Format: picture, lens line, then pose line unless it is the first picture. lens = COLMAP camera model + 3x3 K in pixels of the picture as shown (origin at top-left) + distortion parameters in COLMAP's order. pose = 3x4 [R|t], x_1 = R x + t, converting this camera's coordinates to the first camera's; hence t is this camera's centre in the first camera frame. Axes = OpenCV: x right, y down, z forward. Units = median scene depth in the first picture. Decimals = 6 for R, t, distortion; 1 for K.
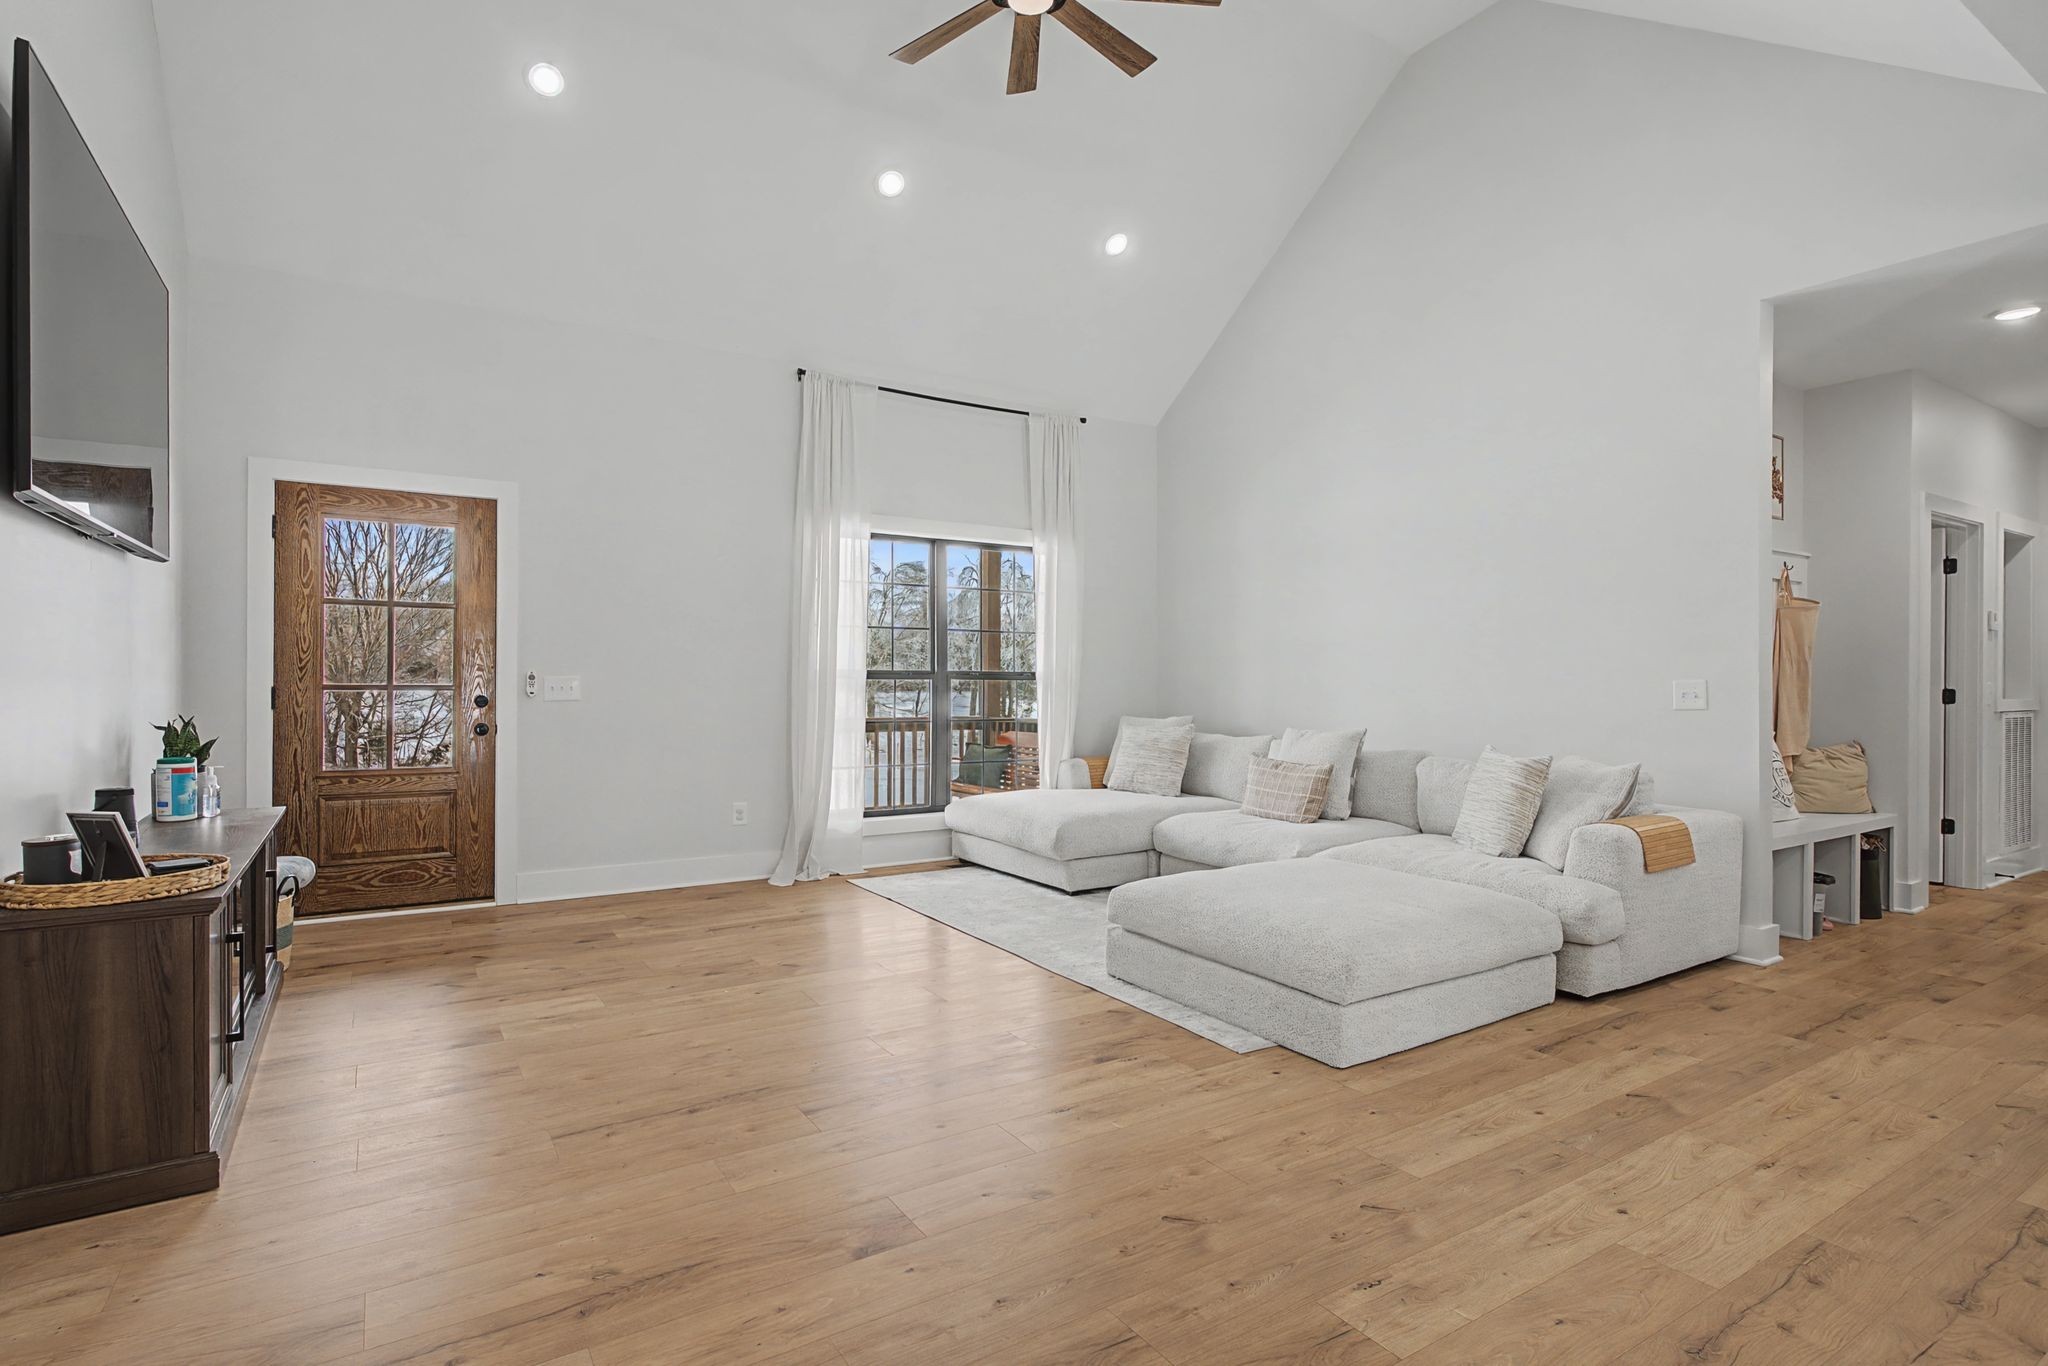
lens RADIAL K [[1003.6, 0, 1024.0], [0, 1003.6, 683.0], [0, 0, 1]] dist [-0.000094, -0.000507]
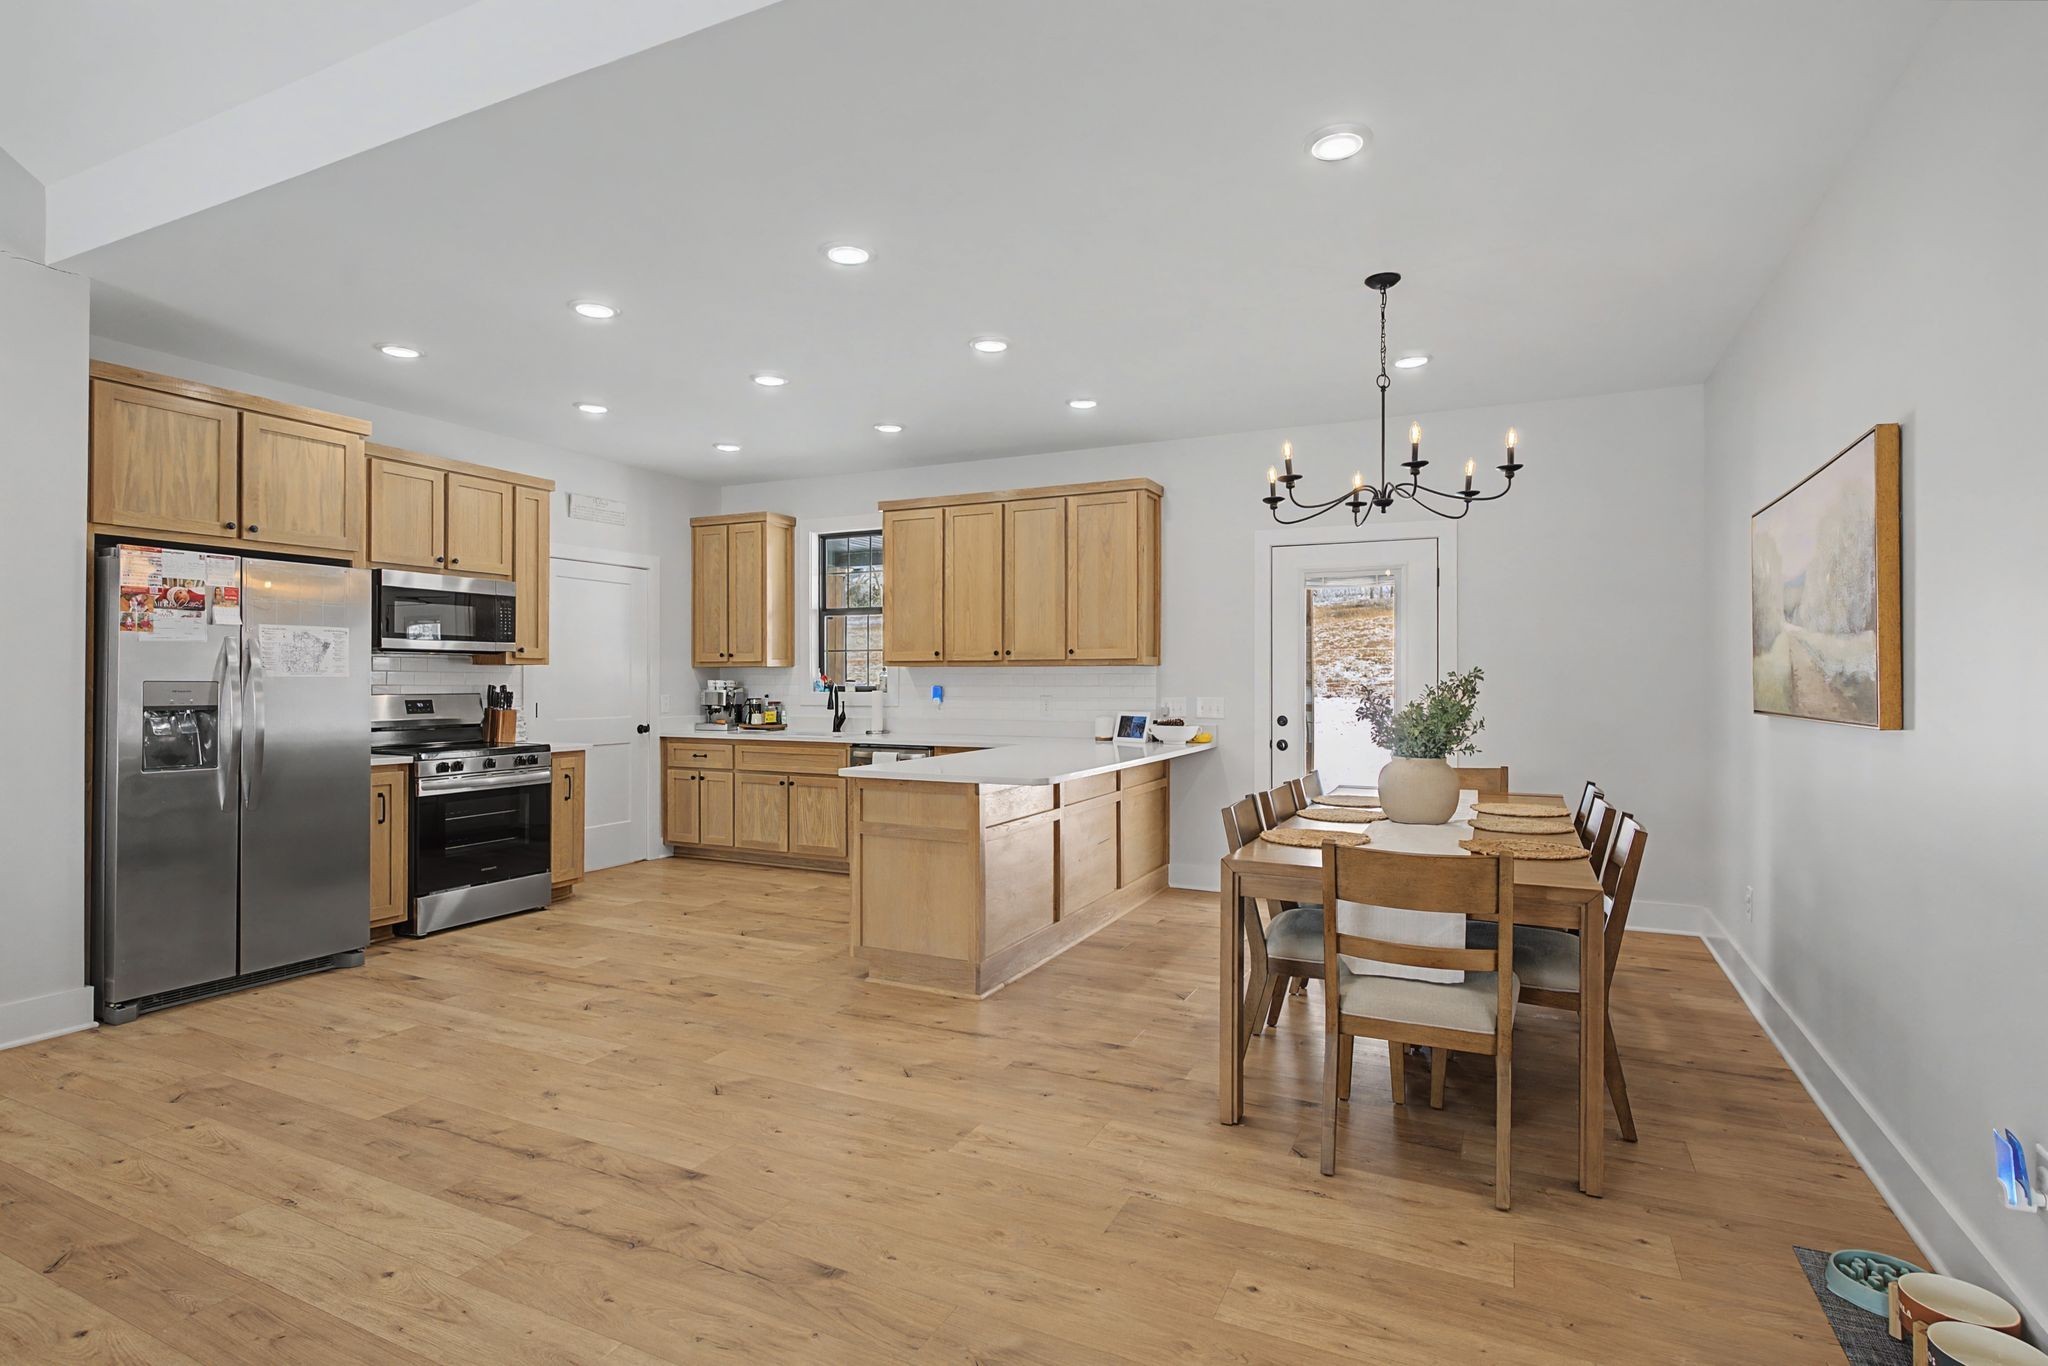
lens RADIAL K [[1003.6, 0, 1024.0], [0, 1003.6, 683.0], [0, 0, 1]] dist [-0.000094, -0.000507]
pose [[-0.527660, -0.007477, 0.849423, -0.283181], [-0.000735, 0.999965, 0.008345, -0.026965], [-0.849456, 0.003779, -0.527647, 0.513883]]
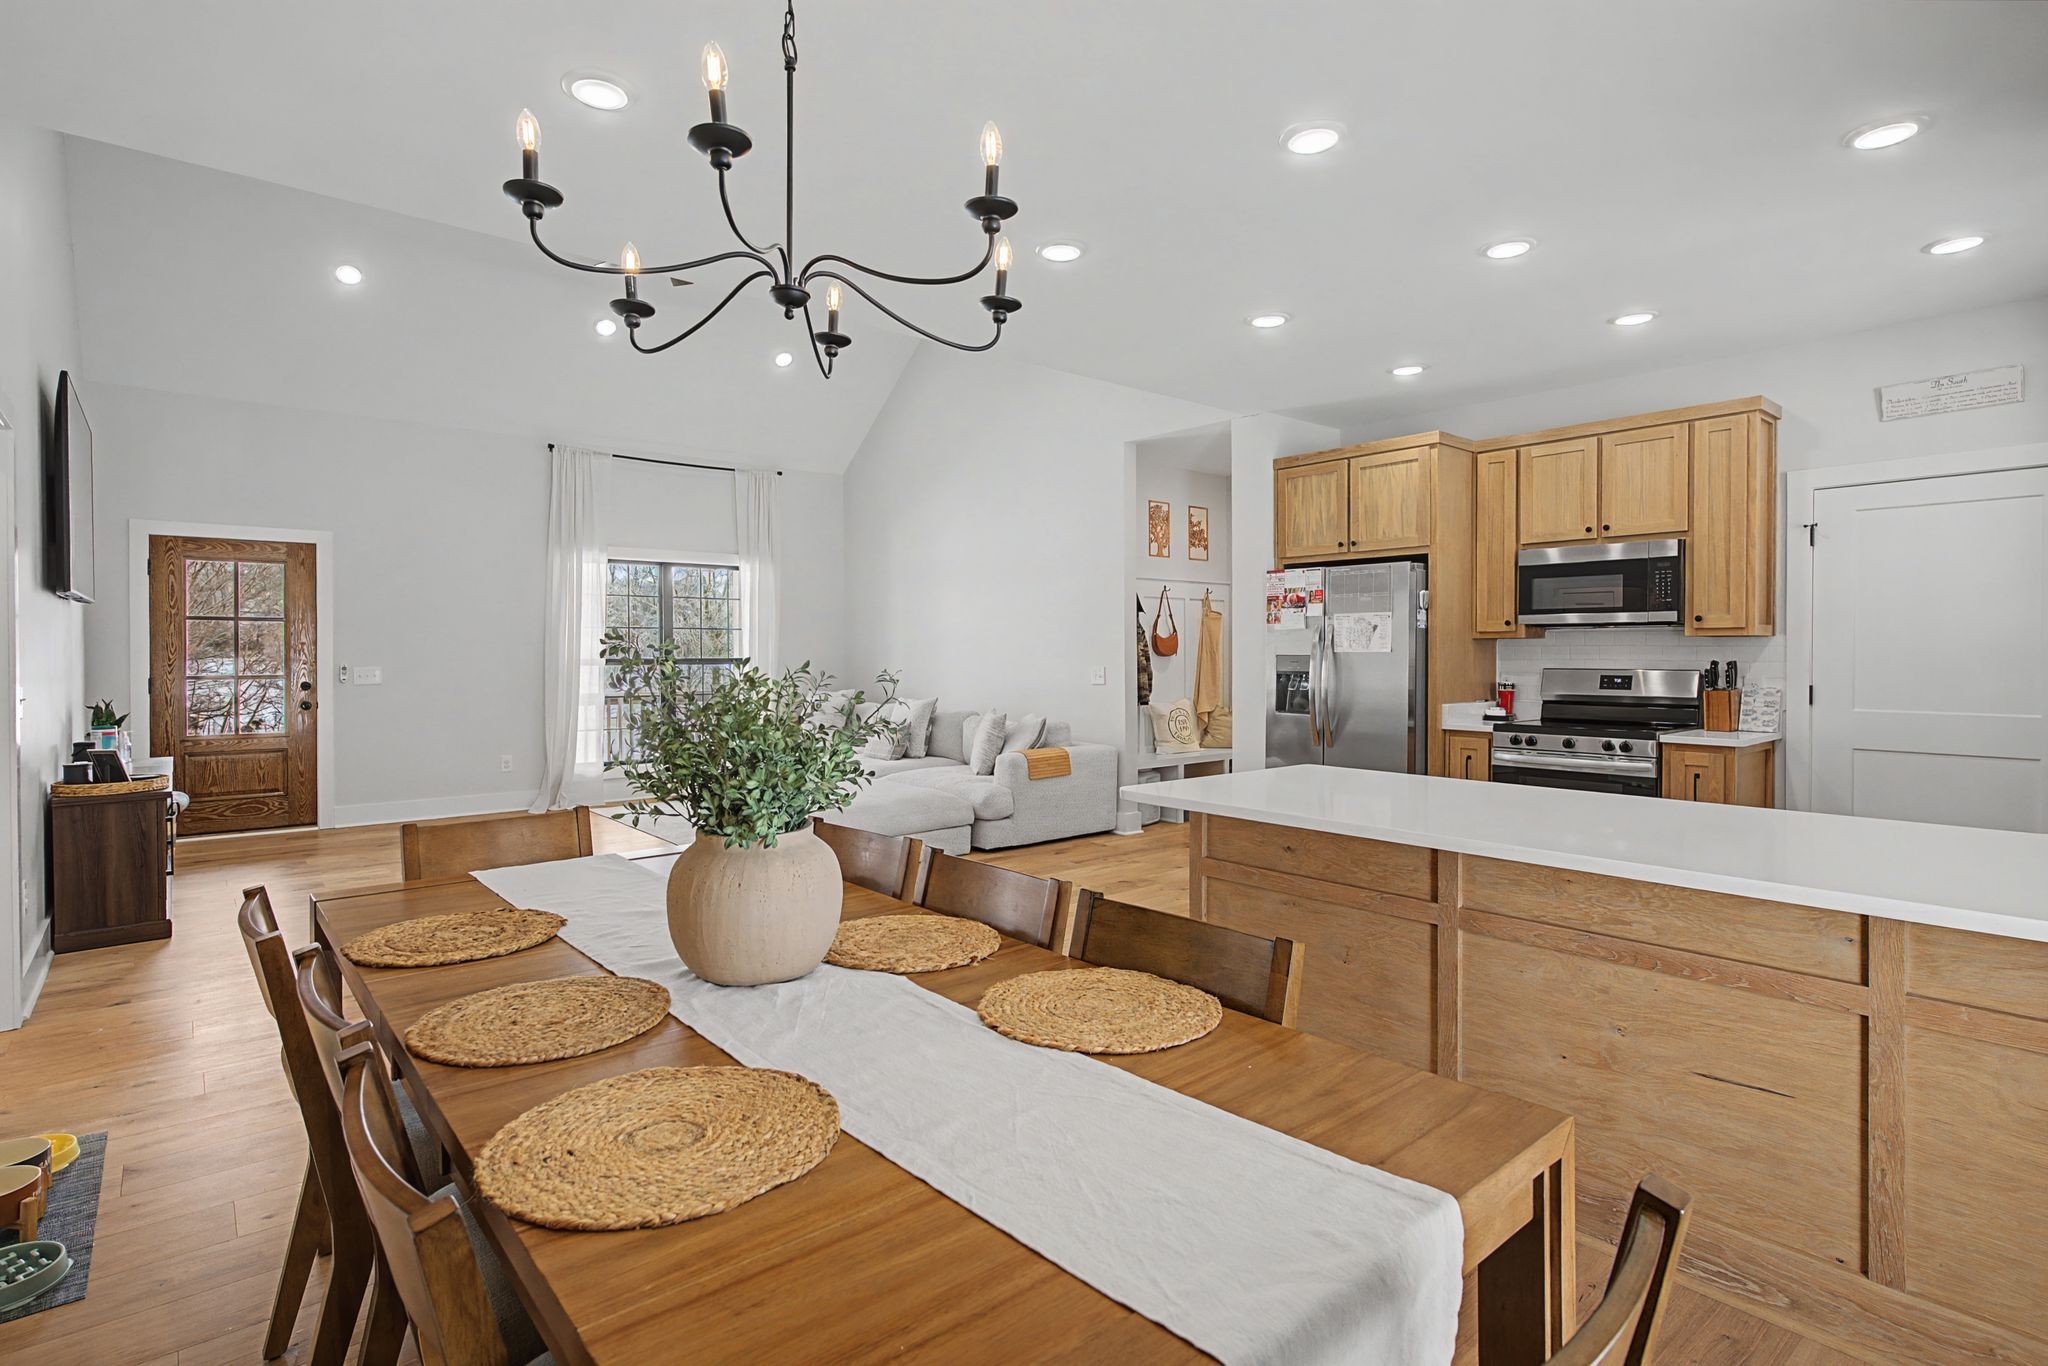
lens RADIAL K [[1015.9, 0, 1025.5], [0, 1015.9, 659.6], [0, 0, 1]] dist [0.001718, 0.001049]
pose [[0.991879, -0.006799, 0.127000, 0.312024], [0.005693, 0.999943, 0.009074, -0.028542], [-0.127054, -0.008278, 0.991861, -0.605424]]
